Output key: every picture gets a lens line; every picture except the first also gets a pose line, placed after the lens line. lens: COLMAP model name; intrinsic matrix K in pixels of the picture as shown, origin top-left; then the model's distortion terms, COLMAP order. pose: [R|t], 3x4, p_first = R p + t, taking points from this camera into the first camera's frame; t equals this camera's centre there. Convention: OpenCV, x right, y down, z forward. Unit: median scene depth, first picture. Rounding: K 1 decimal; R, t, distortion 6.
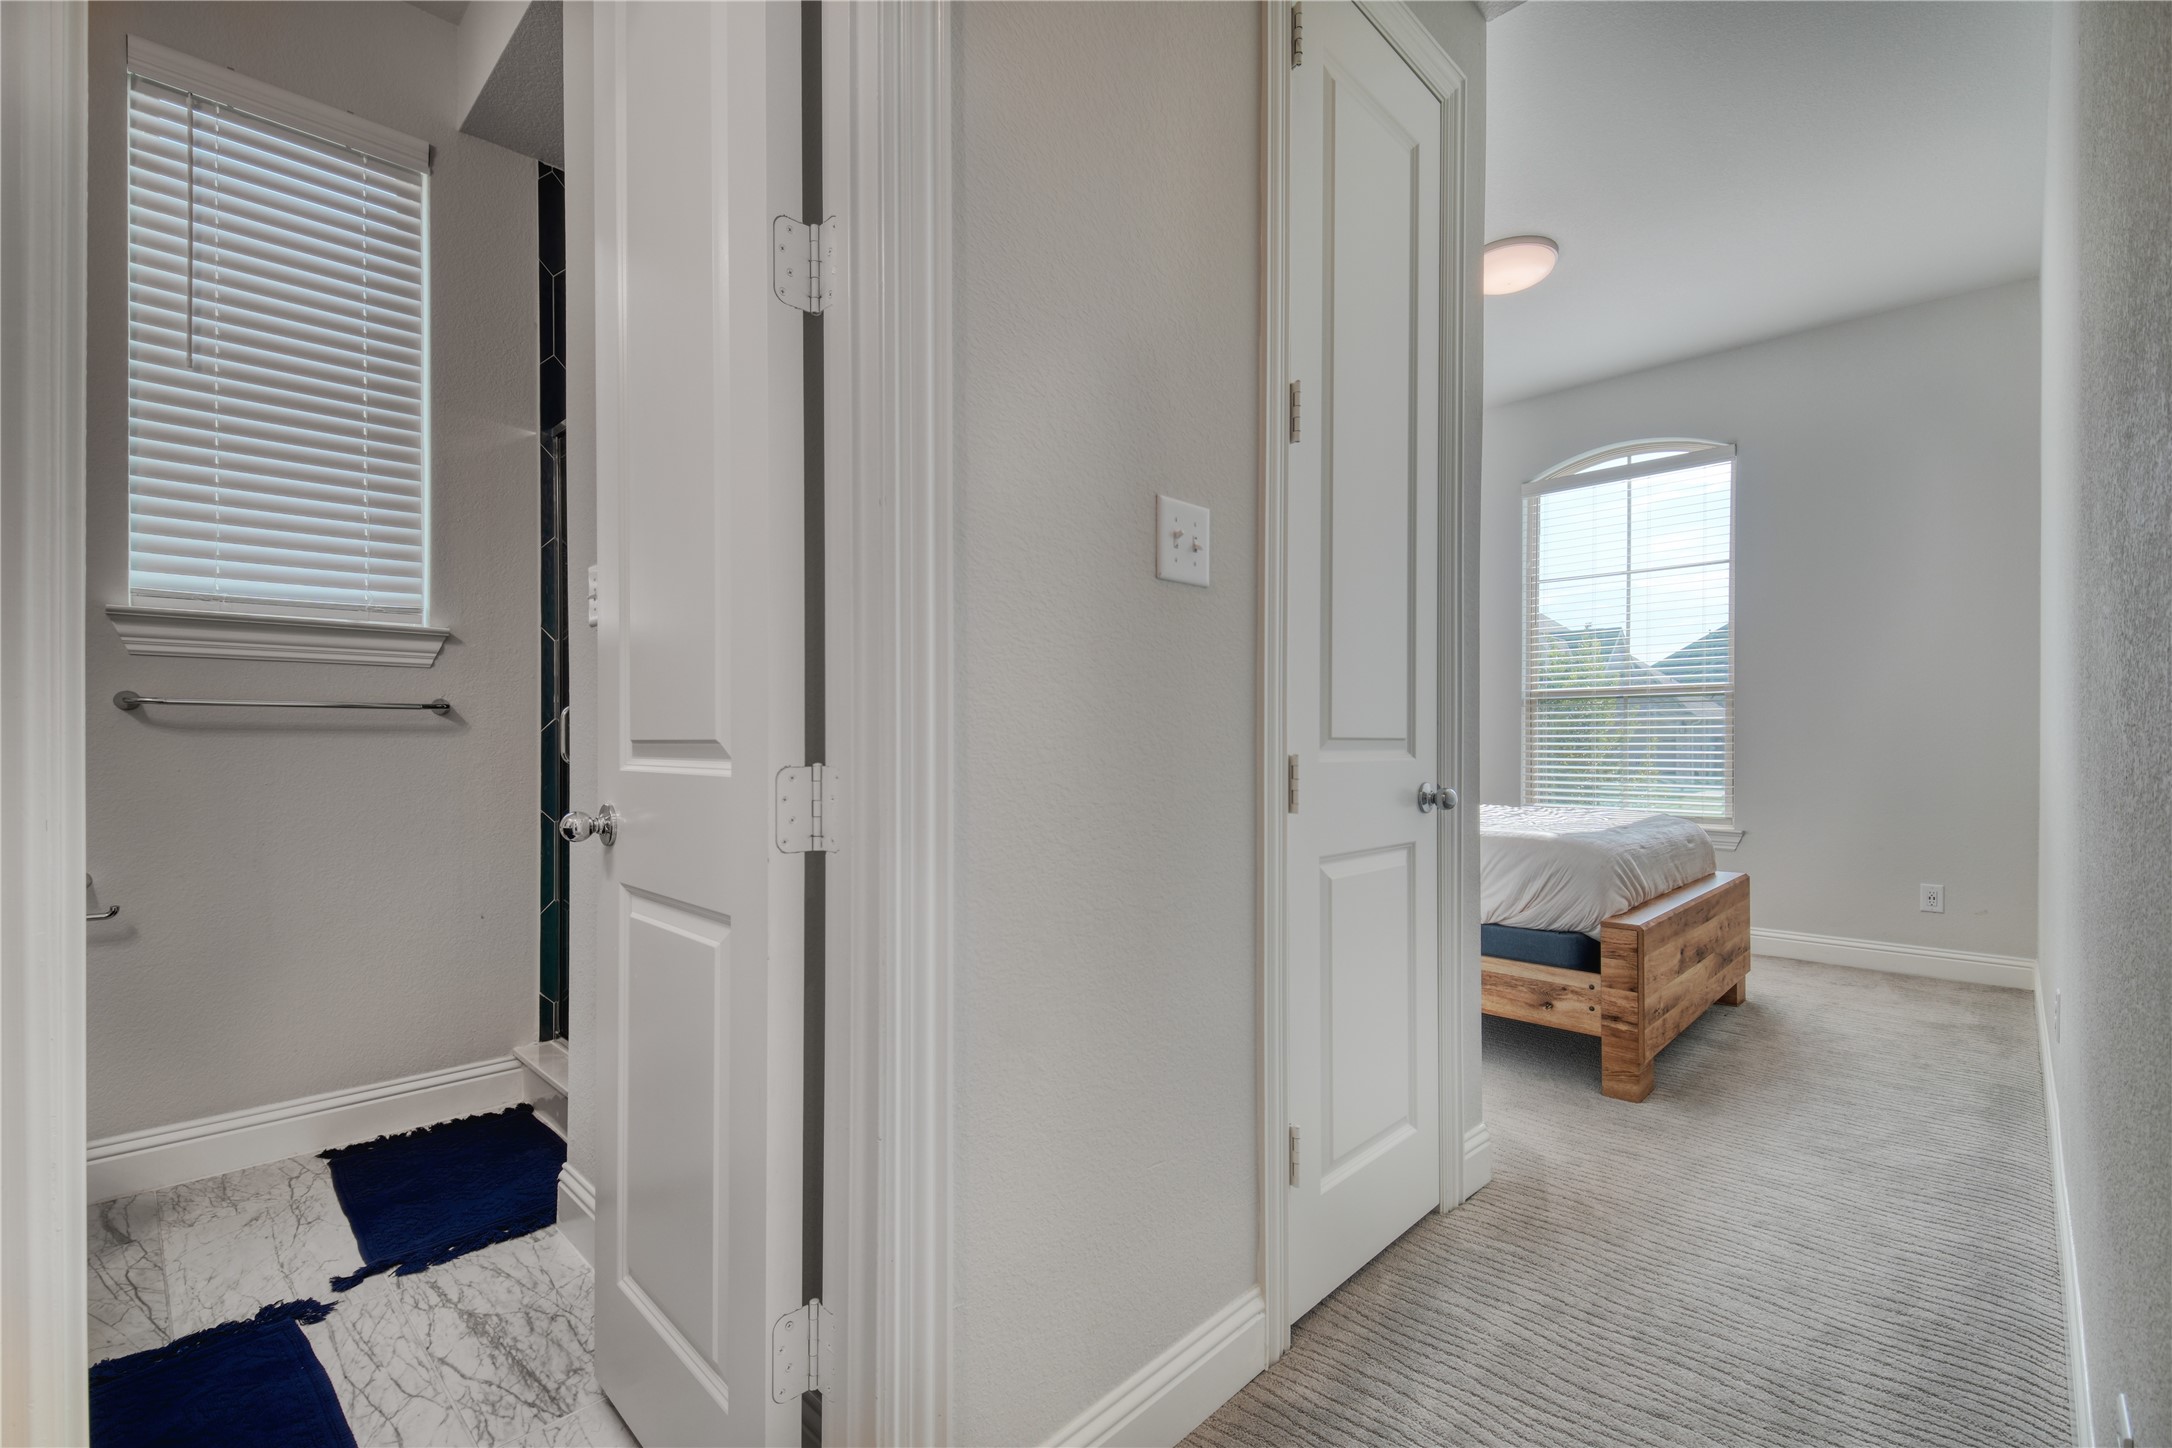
lens RADIAL K [[928.4, 0, 1086.8], [0, 928.4, 741.0], [0, 0, 1]] dist [0.012429, -0.000164]
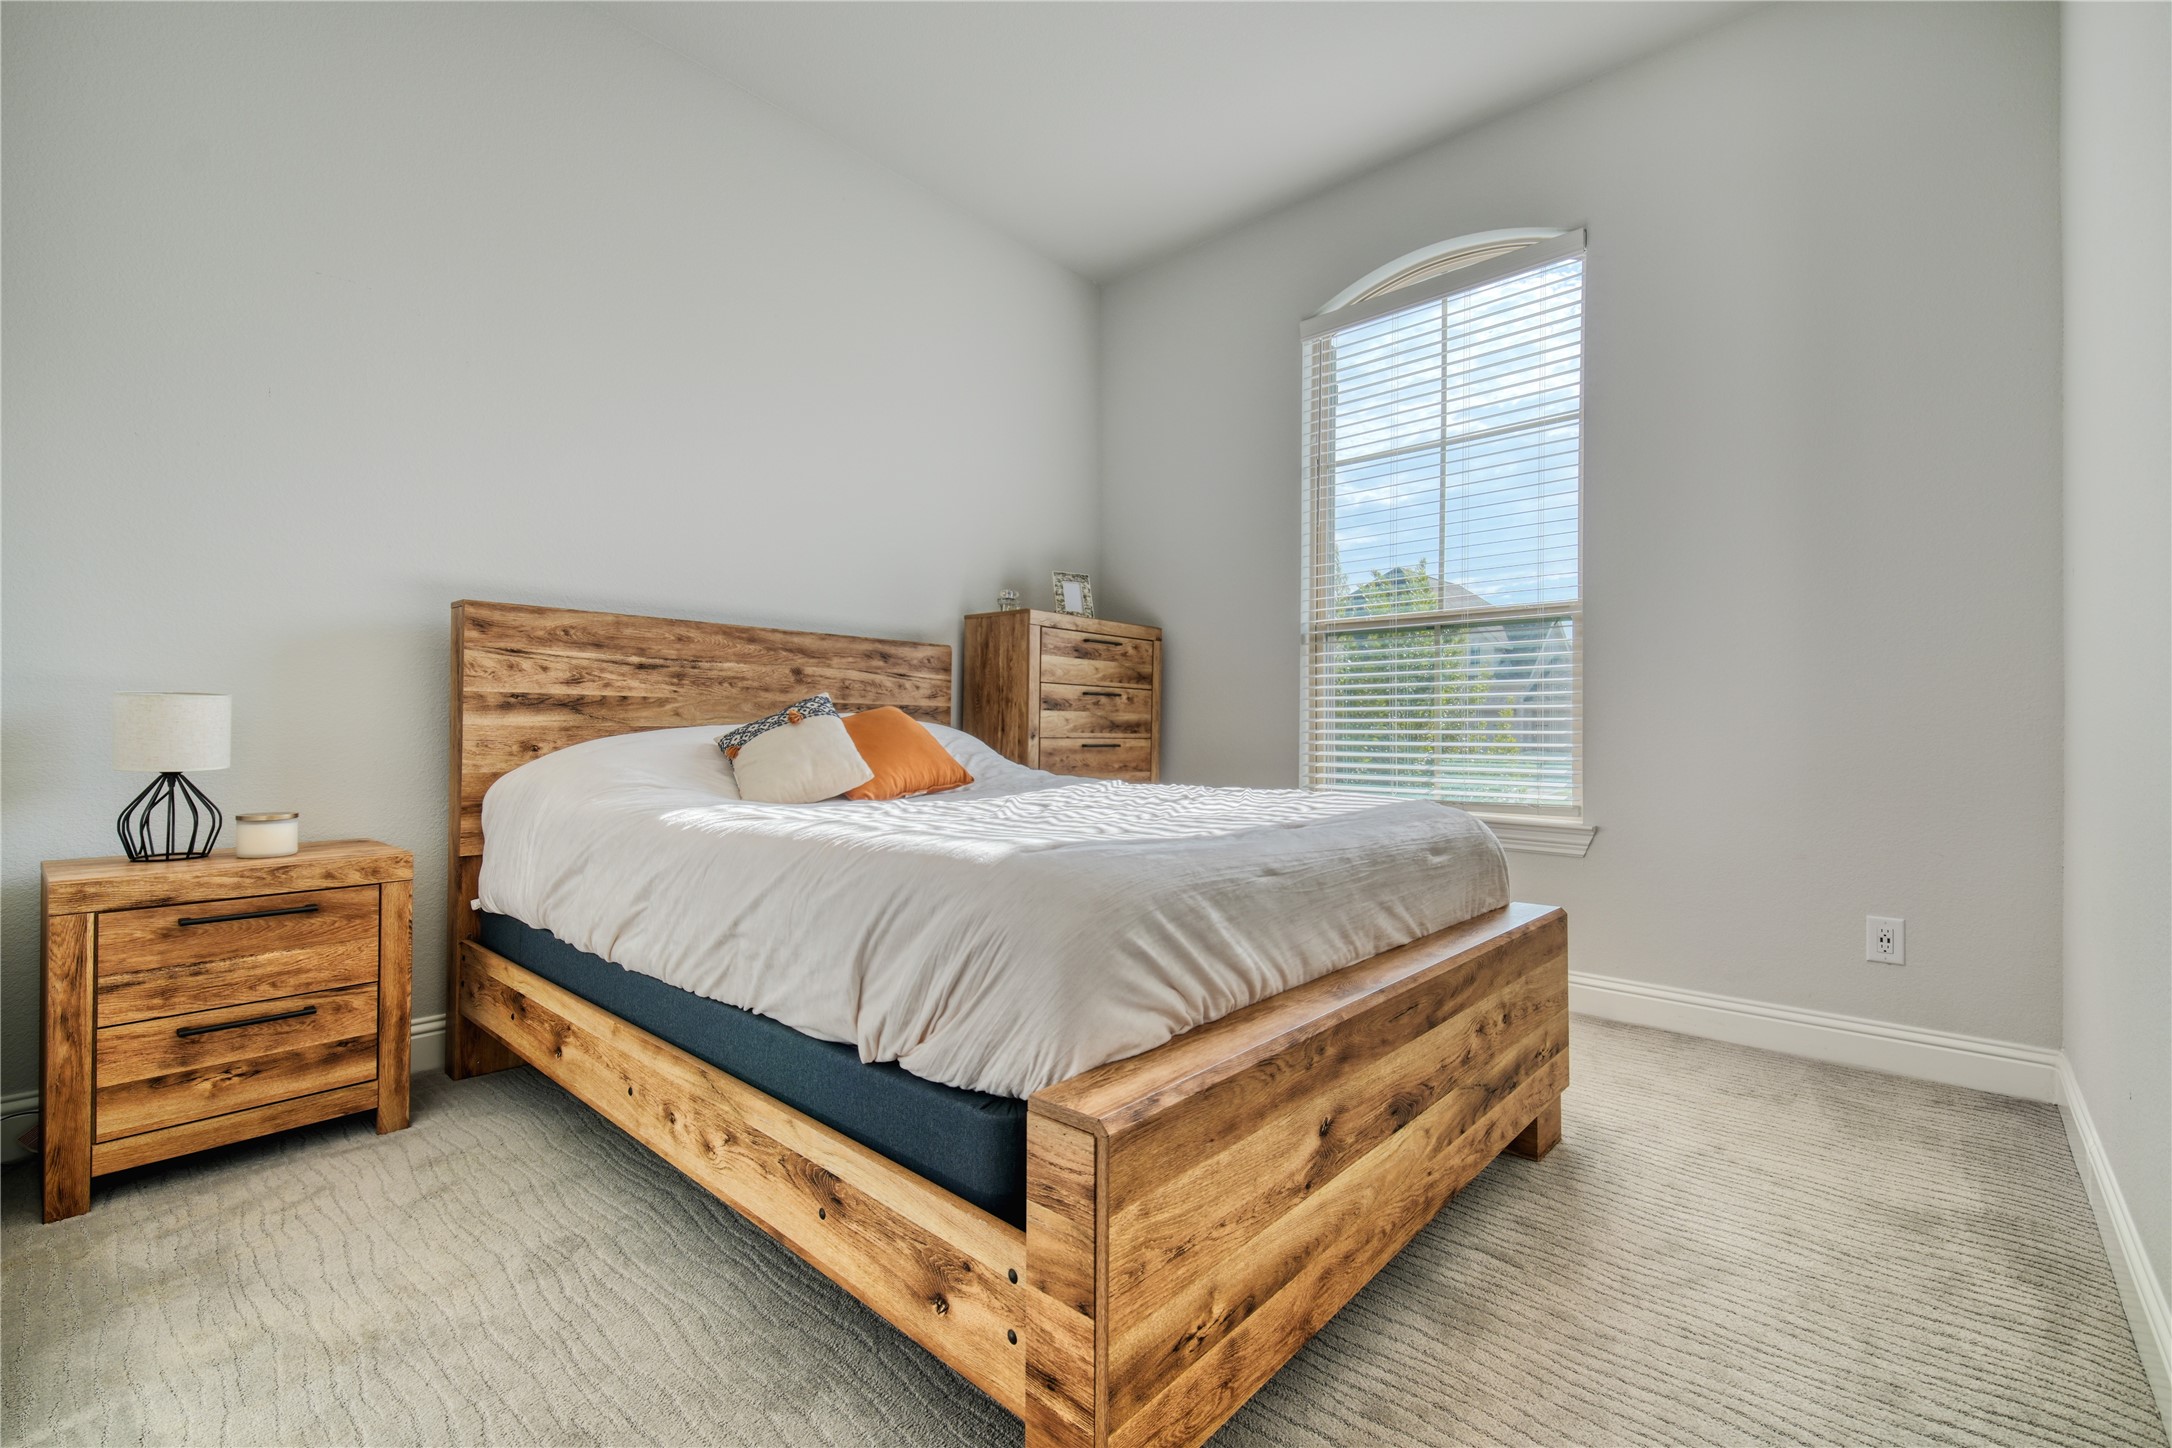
lens RADIAL K [[928.4, 0, 1085.0], [0, 928.4, 717.8], [0, 0, 1]] dist [0.012429, -0.000164]
pose [[0.999254, 0.001446, 0.038586, 0.445307], [-0.000985, 0.999928, -0.011950, 0.041335], [-0.038600, 0.011903, 0.999184, 0.509131]]
